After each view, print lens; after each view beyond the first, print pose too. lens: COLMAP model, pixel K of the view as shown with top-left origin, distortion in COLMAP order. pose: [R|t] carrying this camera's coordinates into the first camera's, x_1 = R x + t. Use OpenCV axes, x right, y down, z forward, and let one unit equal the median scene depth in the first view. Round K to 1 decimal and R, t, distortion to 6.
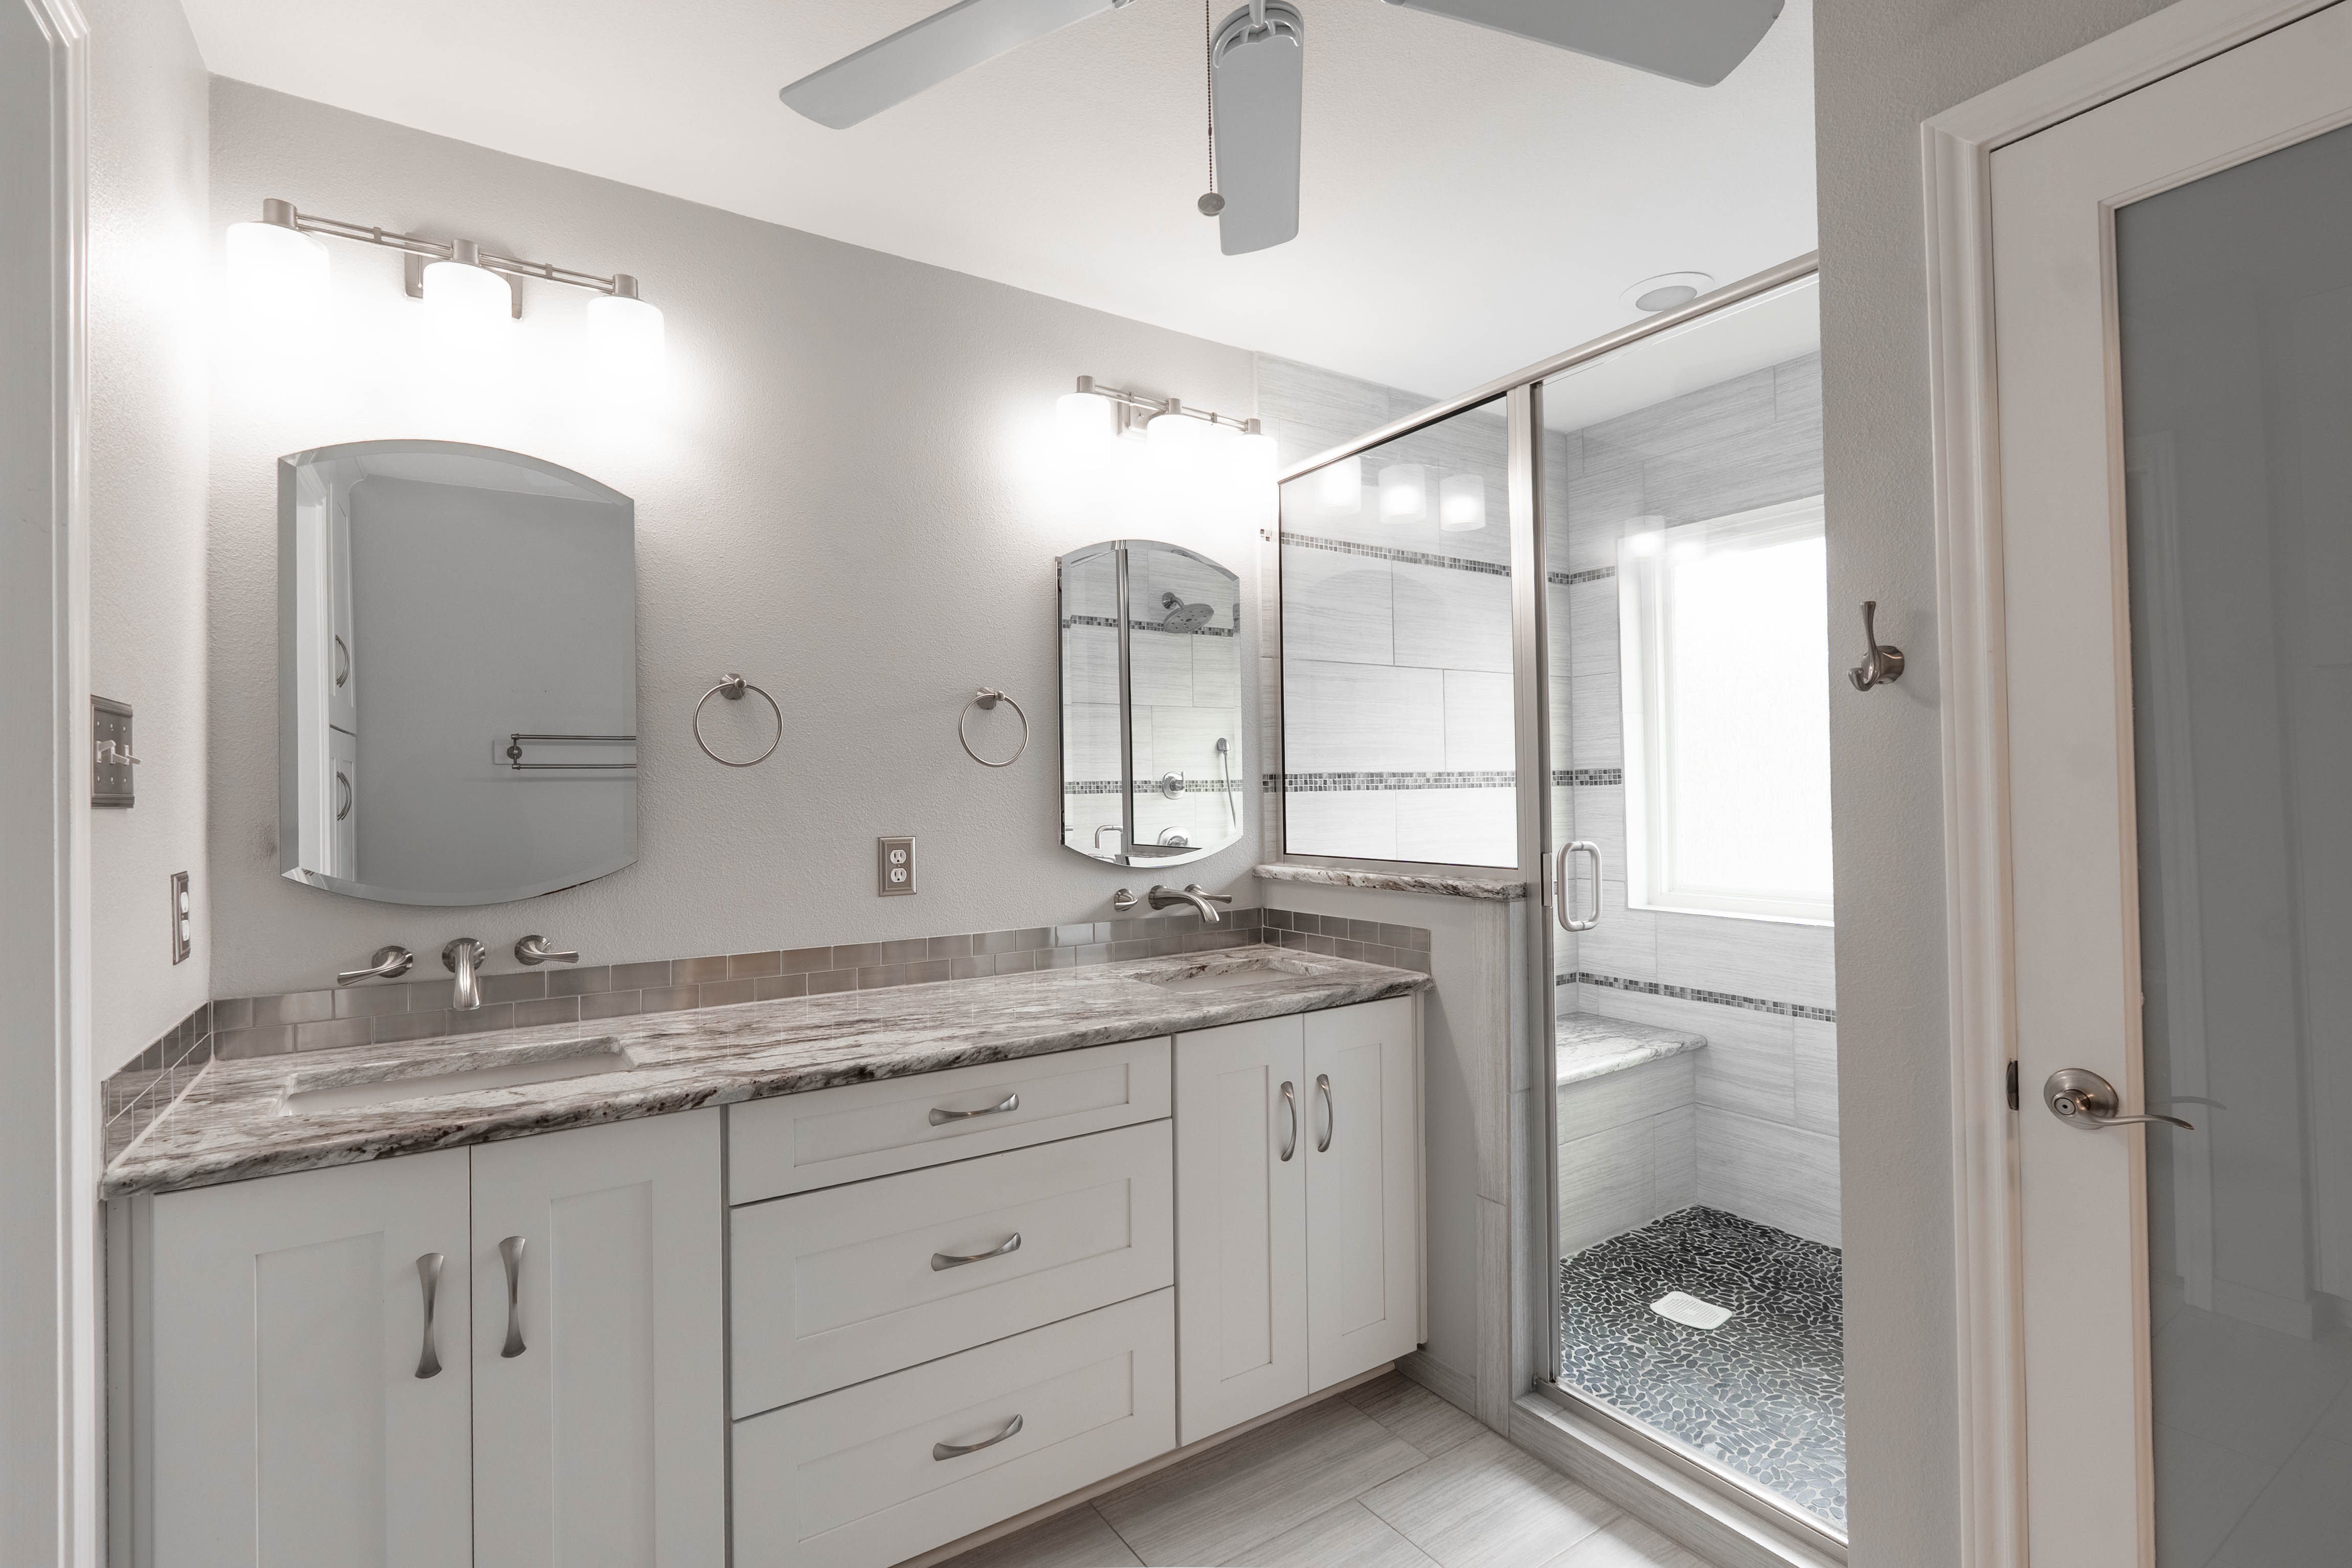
lens RADIAL K [[1076.0, 0, 1167.3], [0, 1076.0, 781.5], [0, 0, 1]] dist [-0.005351, -0.000154]
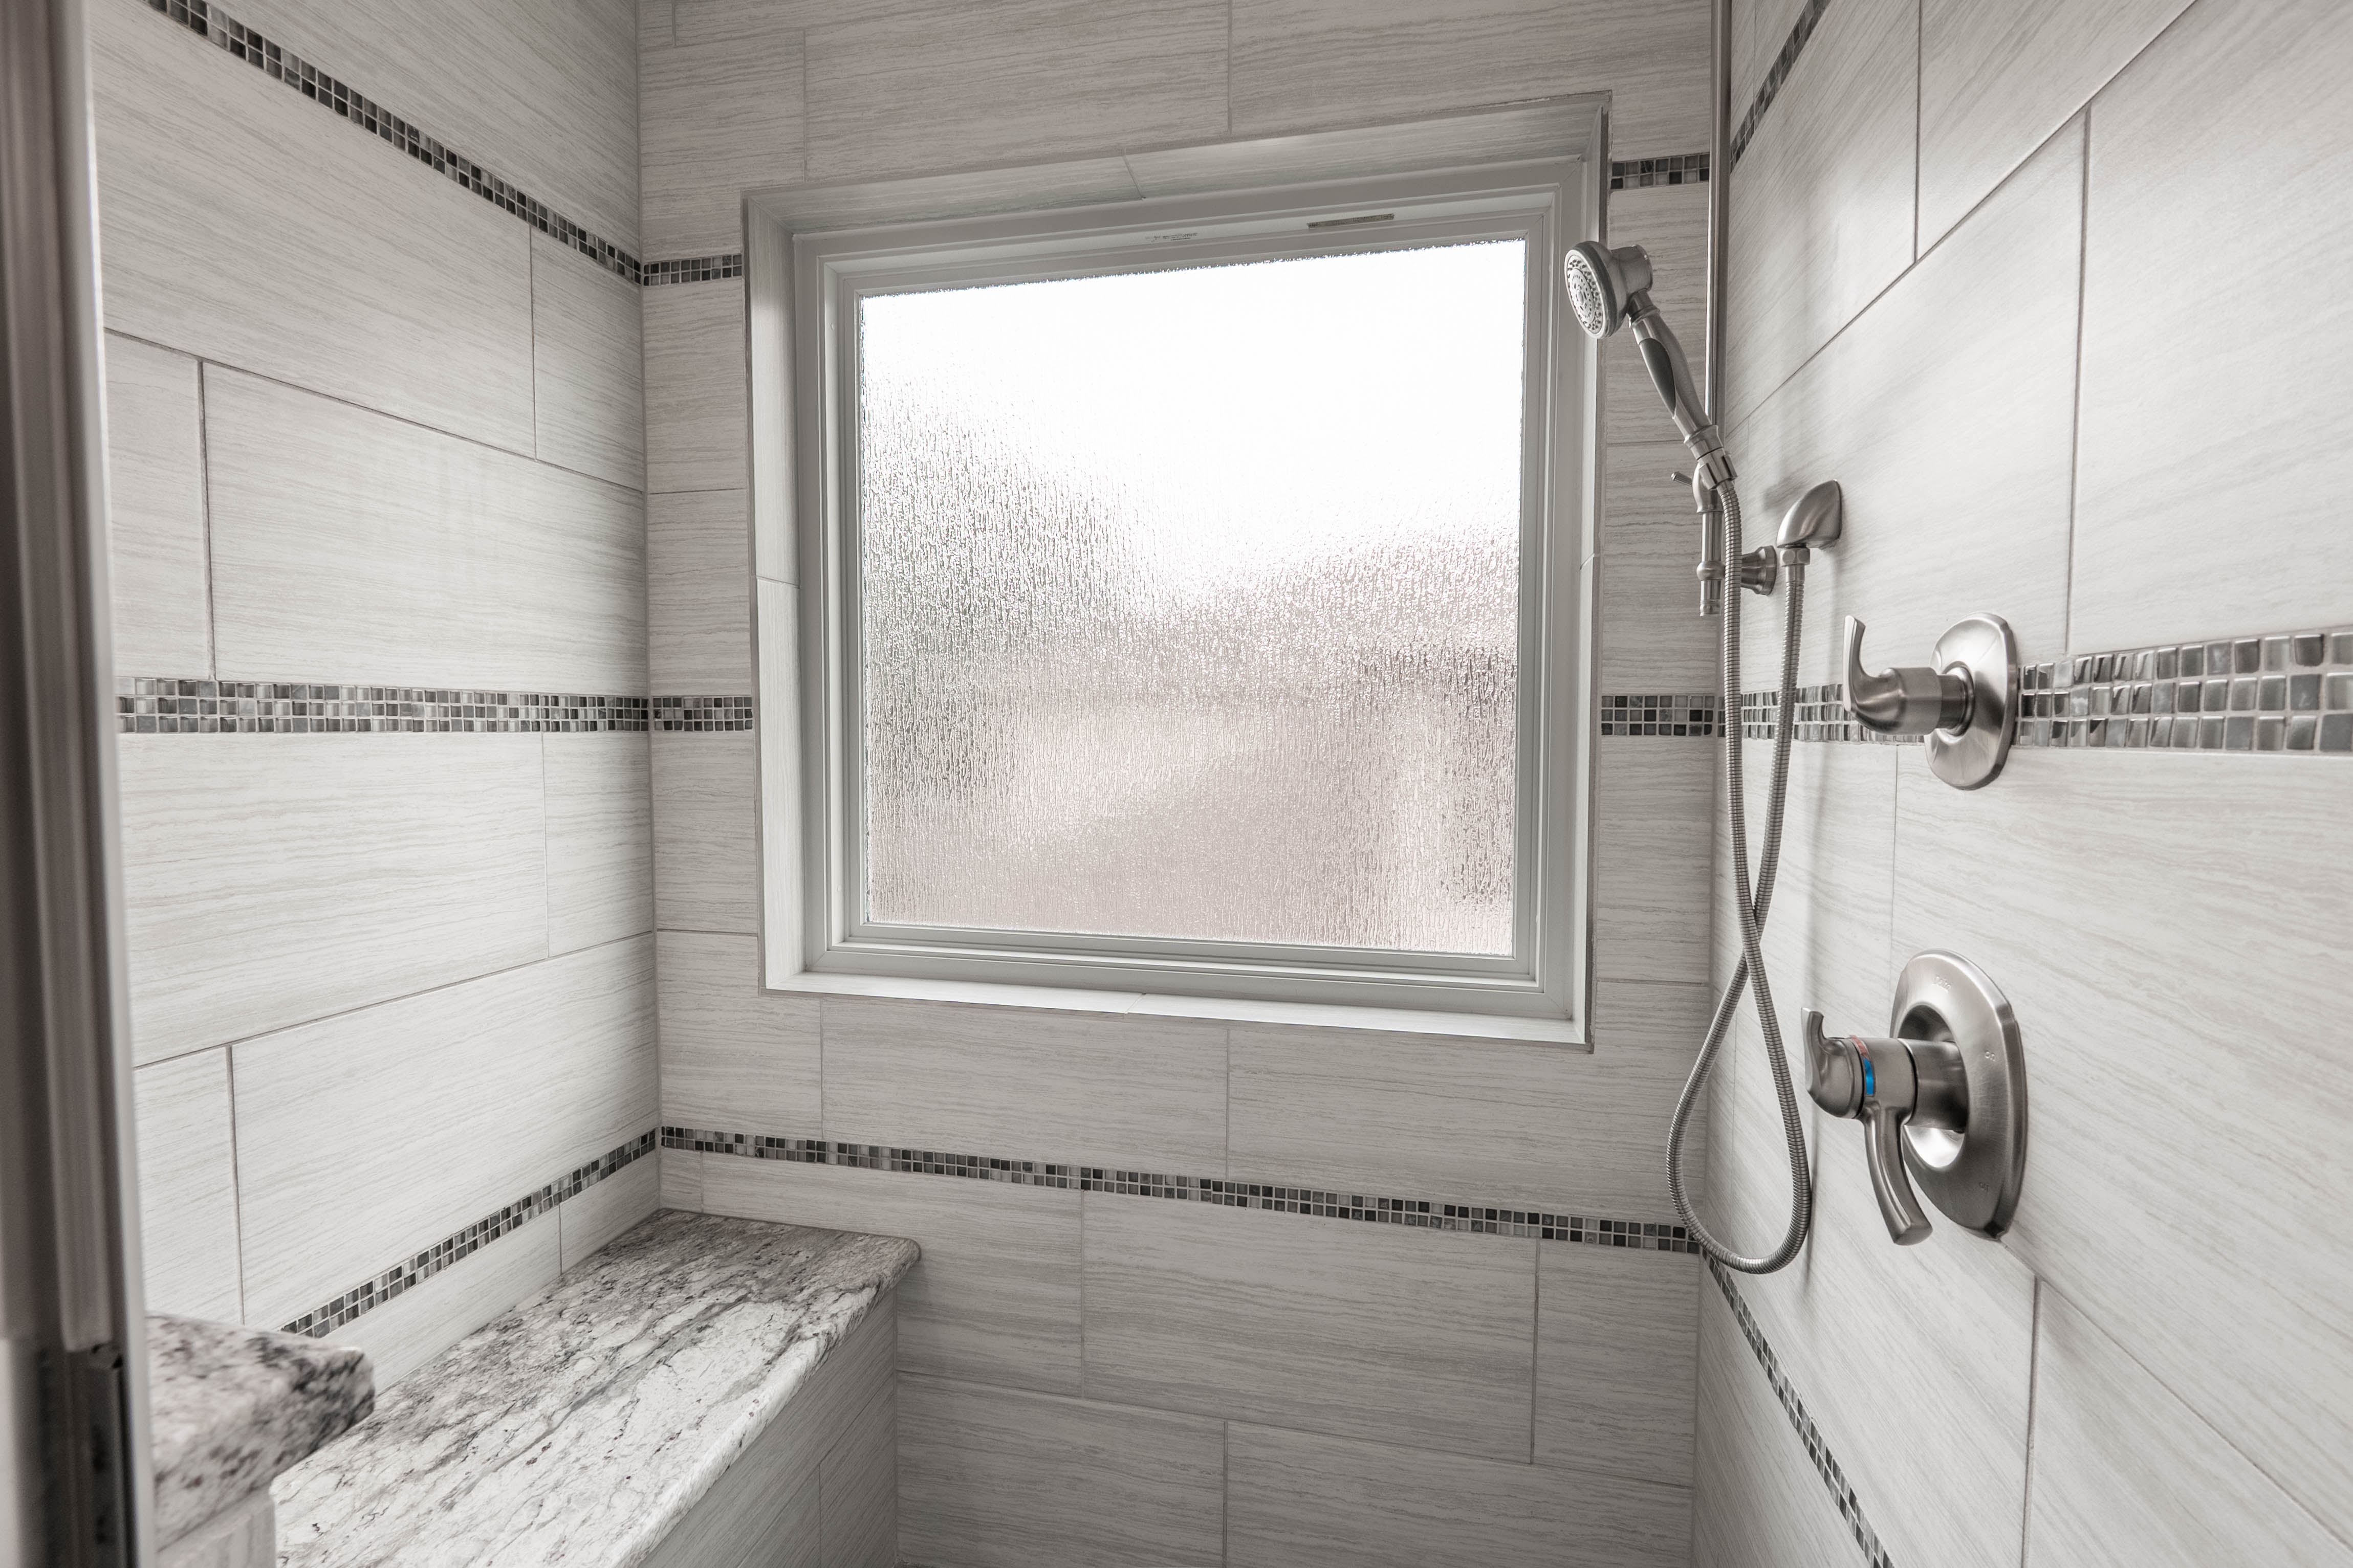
lens RADIAL K [[1048.7, 0, 1175.2], [0, 1048.7, 779.1], [0, 0, 1]] dist [-0.007622, -0.000099]
pose [[0.711713, -0.013377, 0.702343, 0.259937], [-0.022644, 0.998862, 0.041971, 0.000611], [-0.702105, -0.045775, 0.710601, 0.608819]]
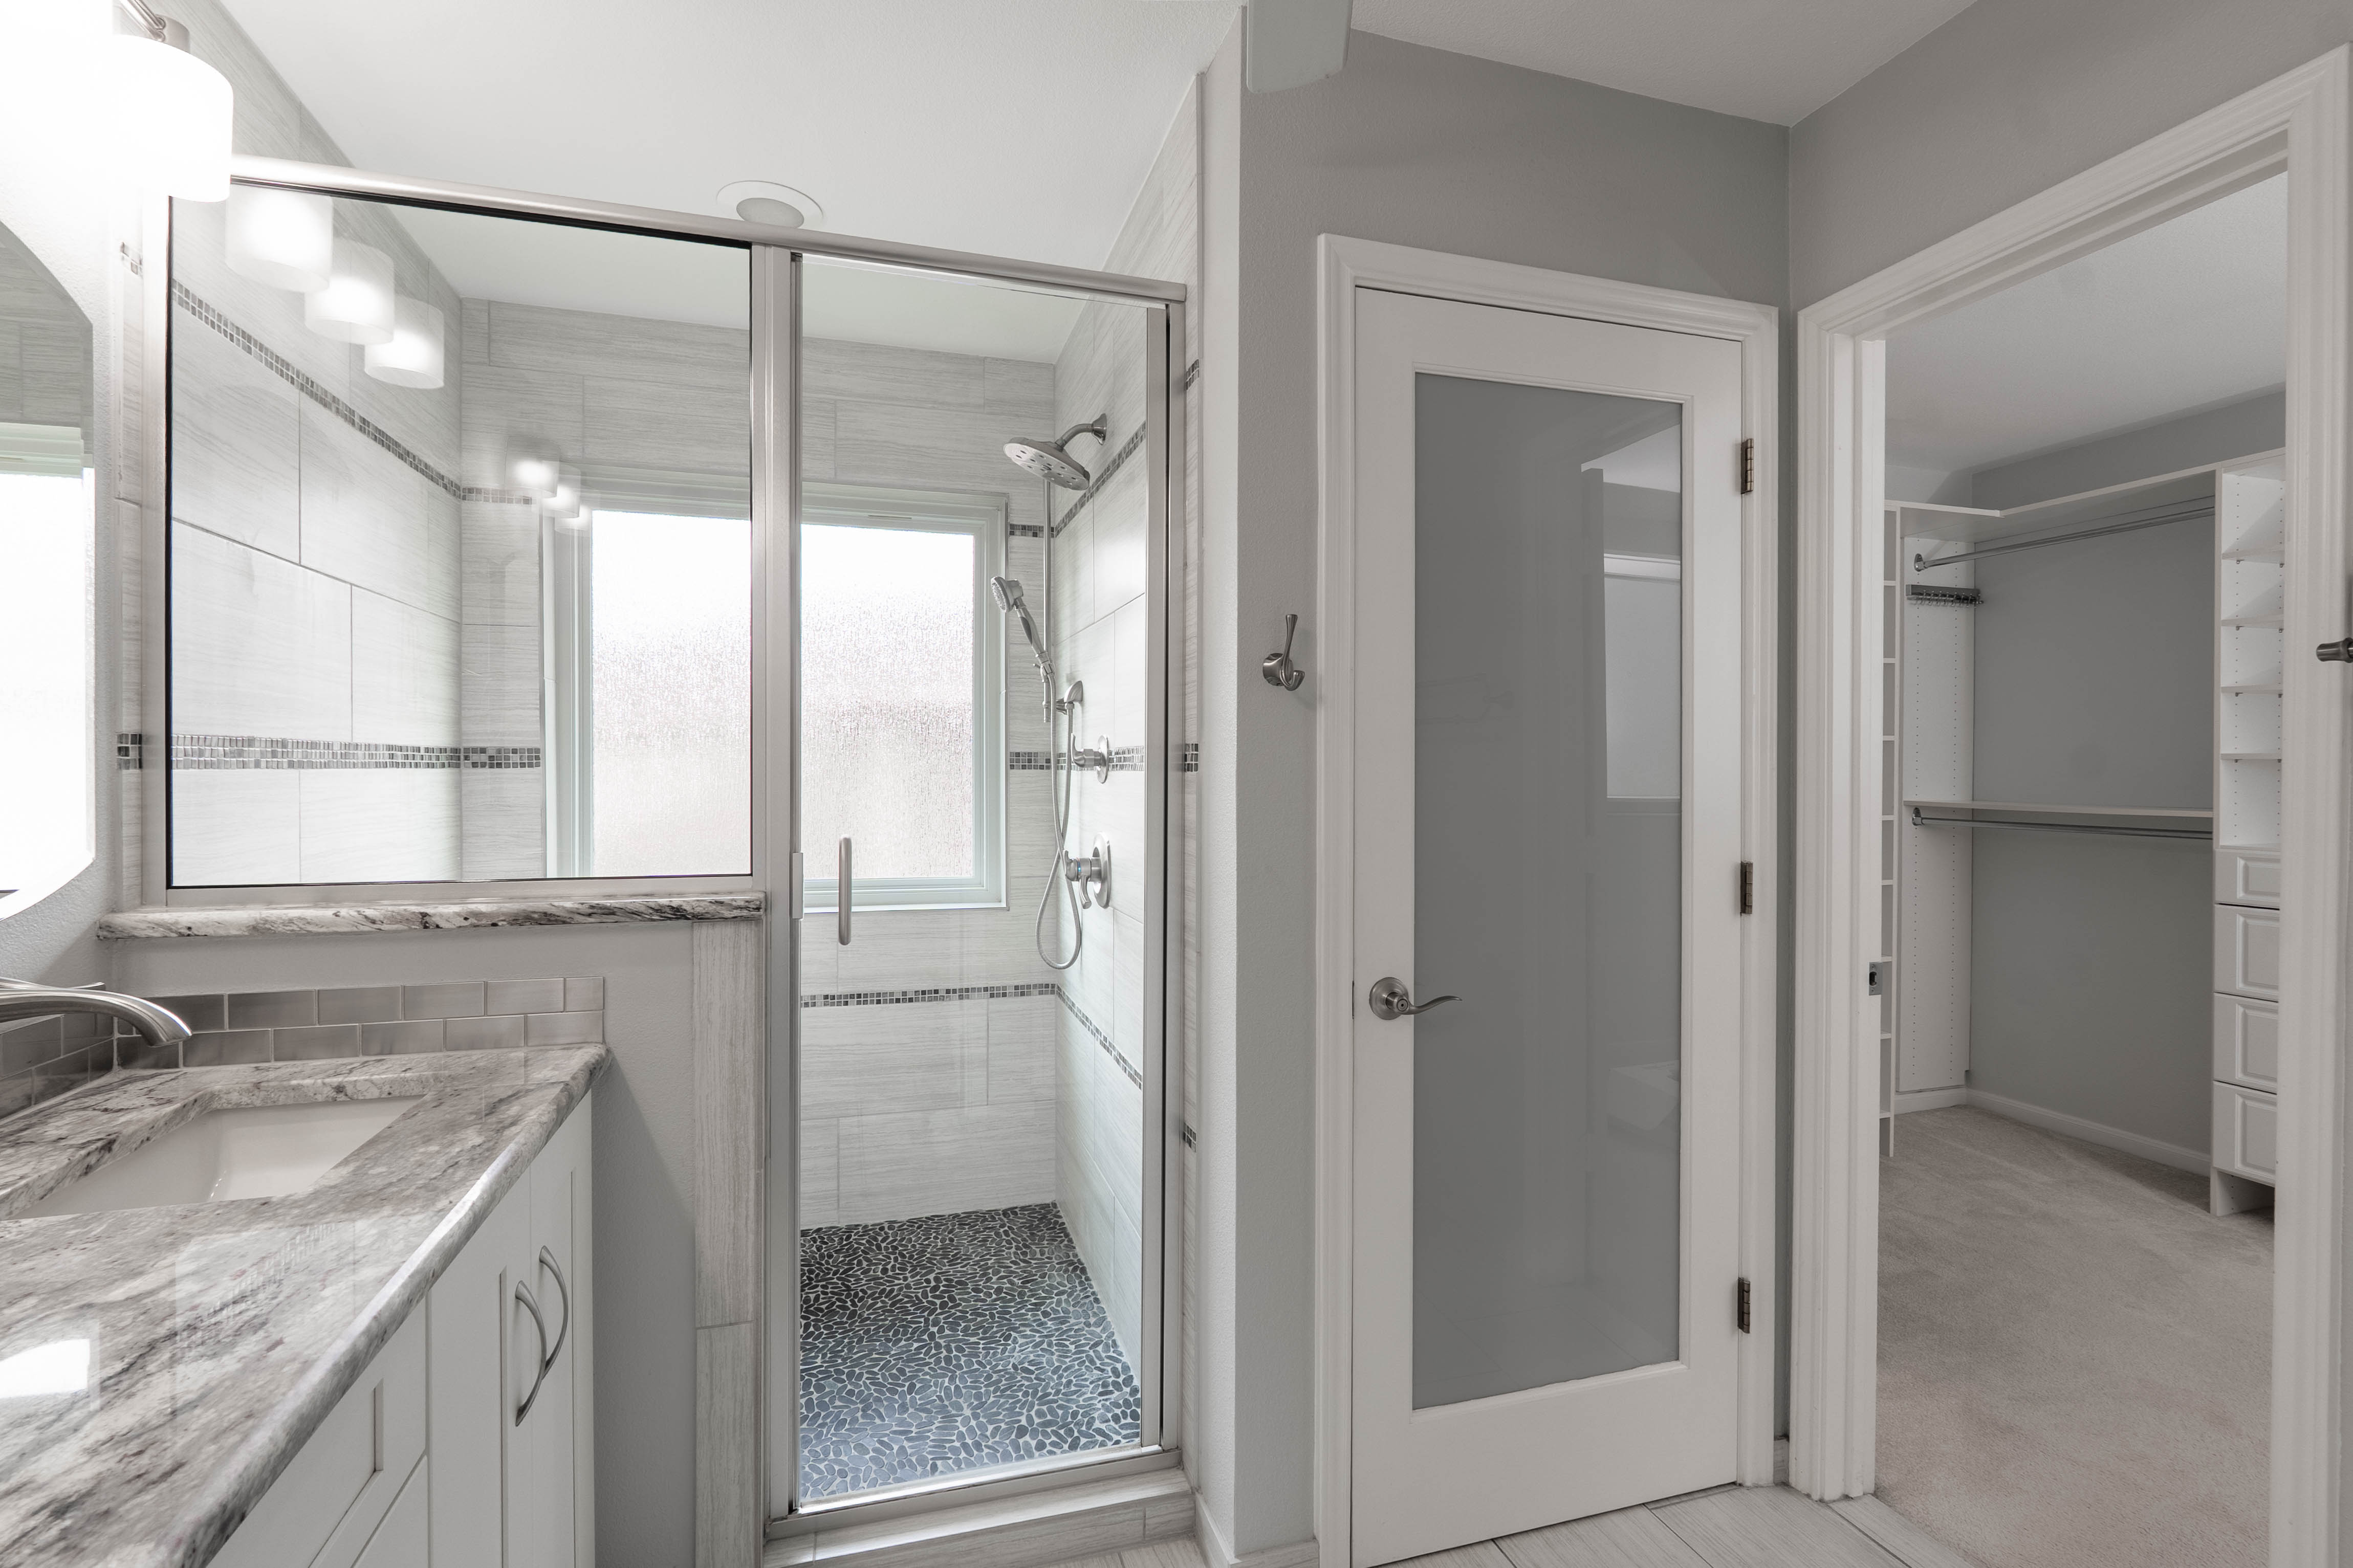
lens RADIAL K [[1076.4, 0, 1167.8], [0, 1076.4, 781.5], [0, 0, 1]] dist [-0.005351, -0.000154]
pose [[0.282961, 0.008075, 0.959097, -0.236744], [-0.016370, 0.999860, -0.003589, 0.009172], [-0.958992, -0.014685, 0.283053, 0.365862]]
